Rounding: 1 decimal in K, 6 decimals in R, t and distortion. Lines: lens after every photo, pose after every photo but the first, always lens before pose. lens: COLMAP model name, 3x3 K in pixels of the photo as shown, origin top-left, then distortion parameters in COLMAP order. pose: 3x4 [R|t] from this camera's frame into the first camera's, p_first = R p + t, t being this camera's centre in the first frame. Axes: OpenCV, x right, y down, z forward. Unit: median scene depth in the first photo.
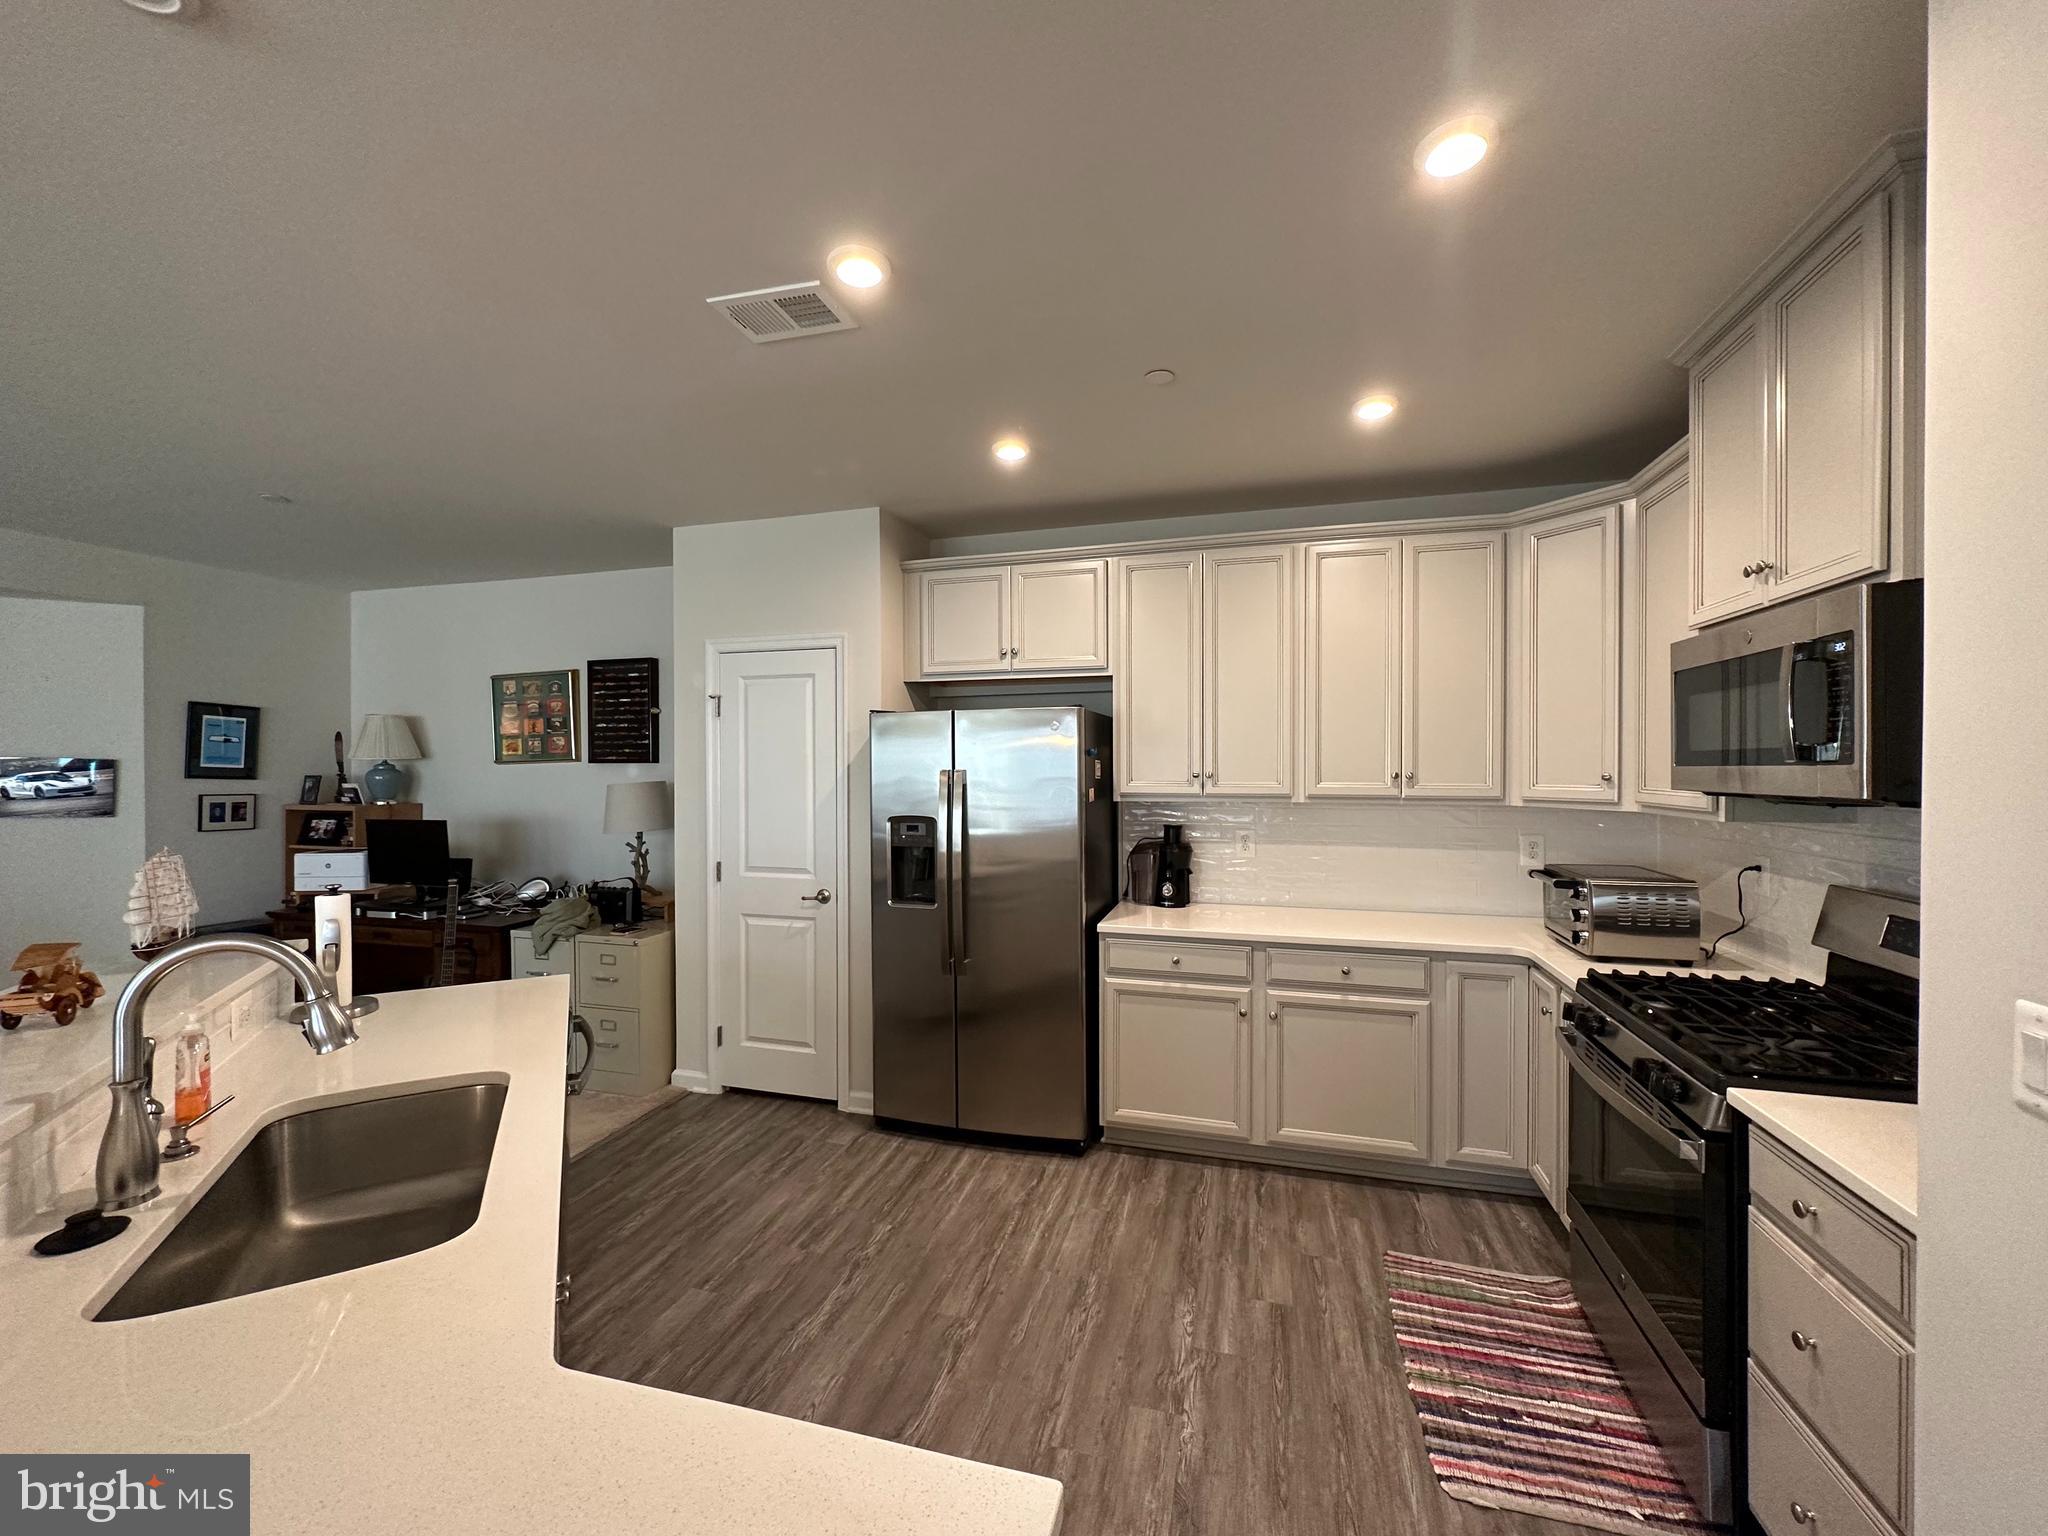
lens RADIAL K [[818.5, 0, 1024.0], [0, 818.5, 768.0], [0, 0, 1]] dist [0.000704, 0.000718]
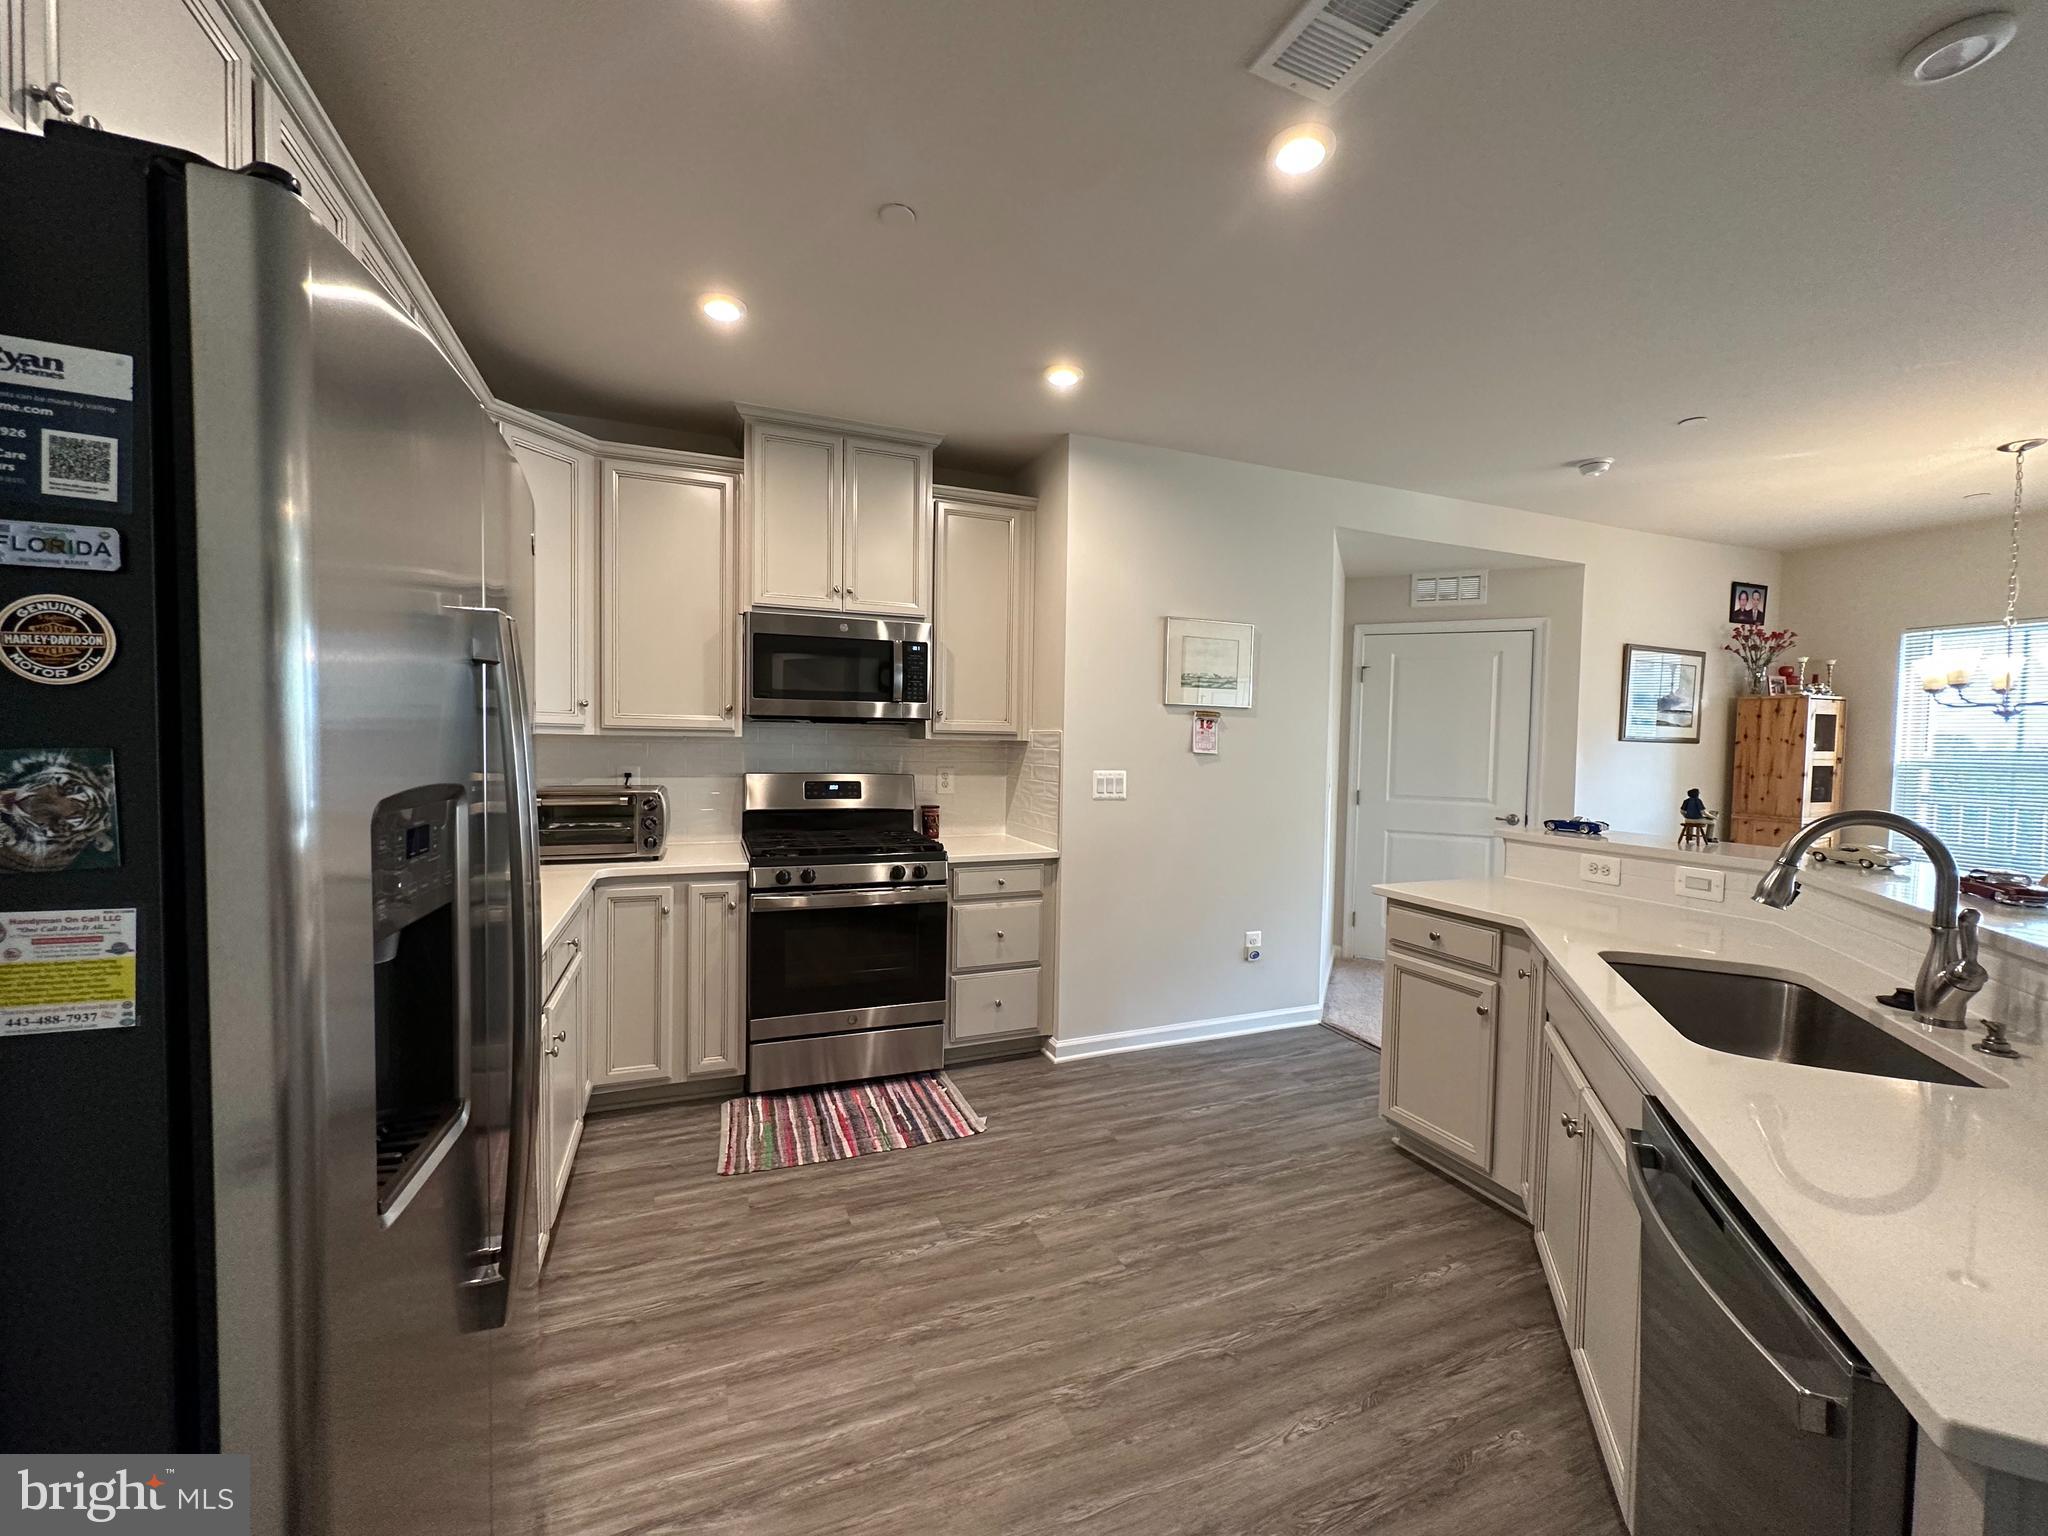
lens RADIAL K [[806.5, 0, 1024.0], [0, 806.5, 768.0], [0, 0, 1]] dist [0.002099, 0.000245]
pose [[-0.609519, -0.039847, 0.791769, -0.647584], [-0.015575, 0.999145, 0.038293, 0.058640], [-0.792618, 0.011008, -0.609619, 1.535012]]
